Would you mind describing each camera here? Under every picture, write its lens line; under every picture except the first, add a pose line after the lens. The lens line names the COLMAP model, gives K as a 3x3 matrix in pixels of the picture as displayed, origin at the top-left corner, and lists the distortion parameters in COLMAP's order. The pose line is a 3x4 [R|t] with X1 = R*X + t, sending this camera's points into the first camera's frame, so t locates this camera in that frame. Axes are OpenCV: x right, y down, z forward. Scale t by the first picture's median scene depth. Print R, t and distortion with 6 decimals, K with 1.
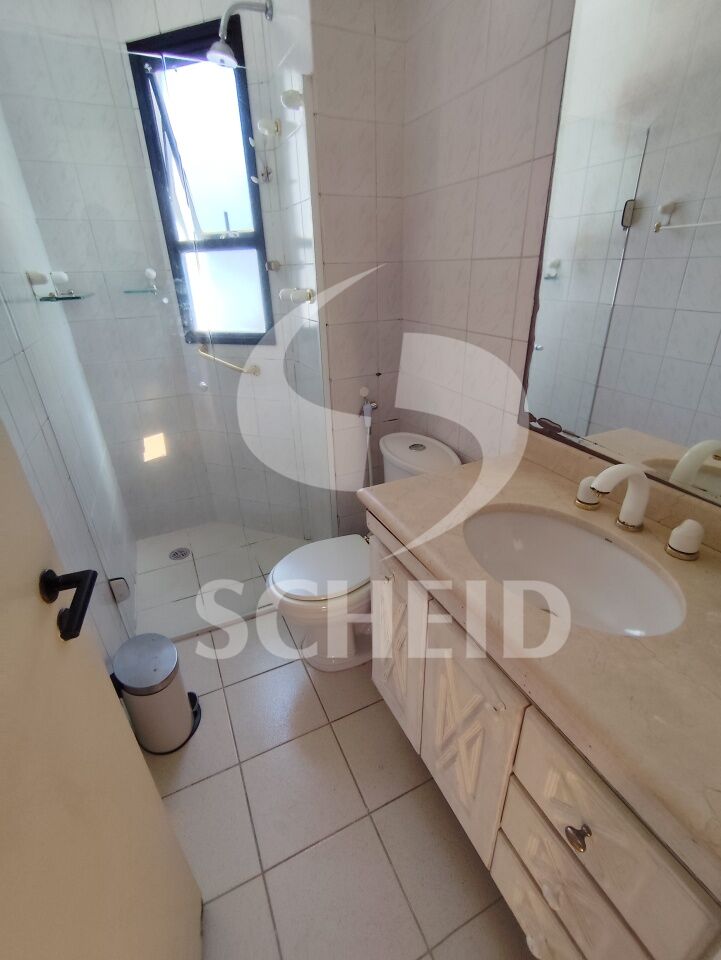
lens RADIAL K [[439.2, 0, 360.5], [0, 439.2, 480.0], [0, 0, 1]] dist [-0.025361, 0.014647]
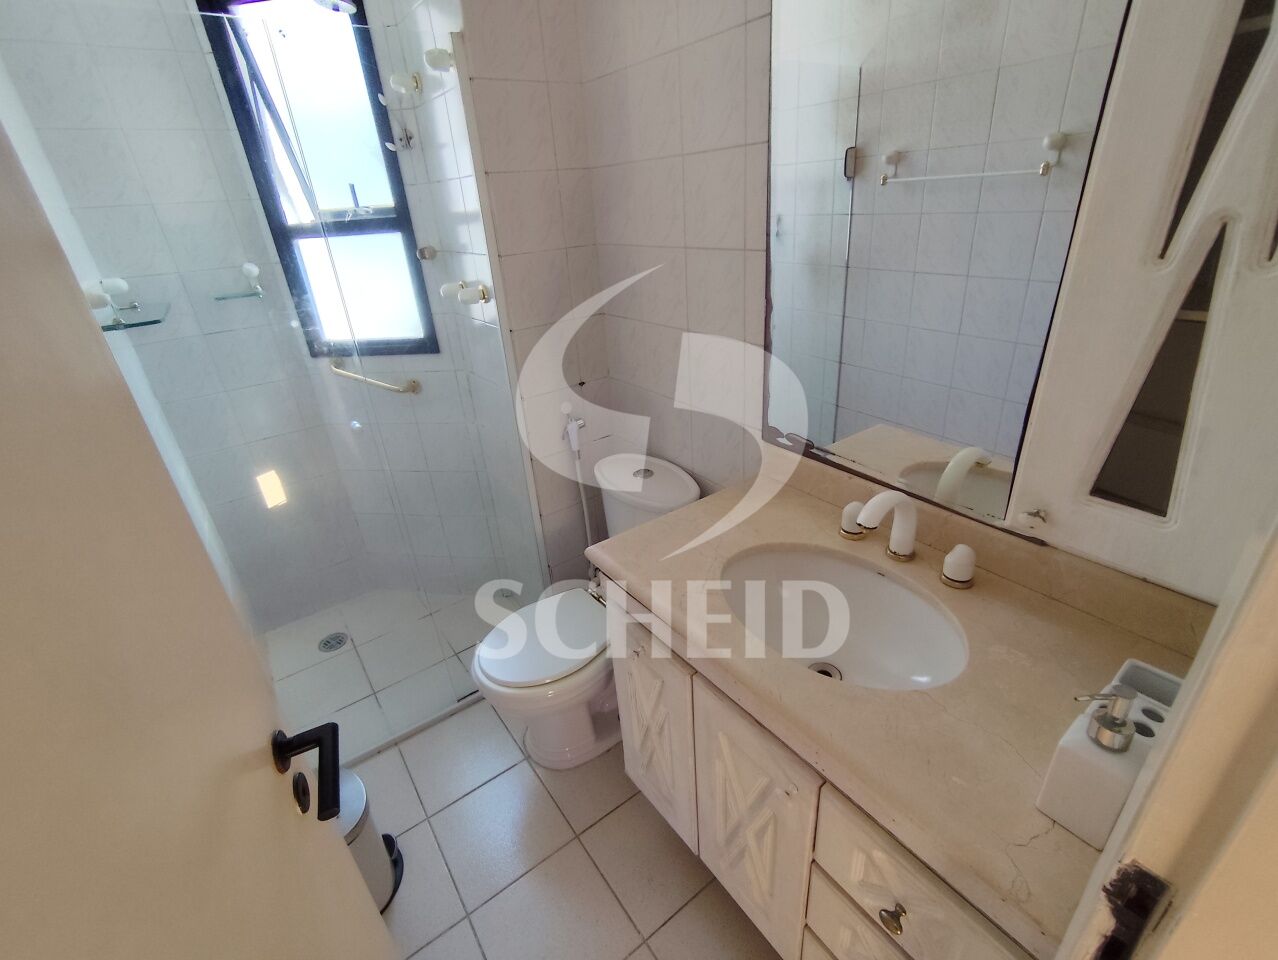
lens RADIAL K [[584.6, 0, 643.1], [0, 584.6, 473.5], [0, 0, 1]] dist [-0.025361, 0.014647]
pose [[0.980839, -0.119390, 0.153948, -0.045363], [0.121446, 0.992590, -0.003983, -0.084469], [-0.152332, 0.022603, 0.988071, -0.071815]]
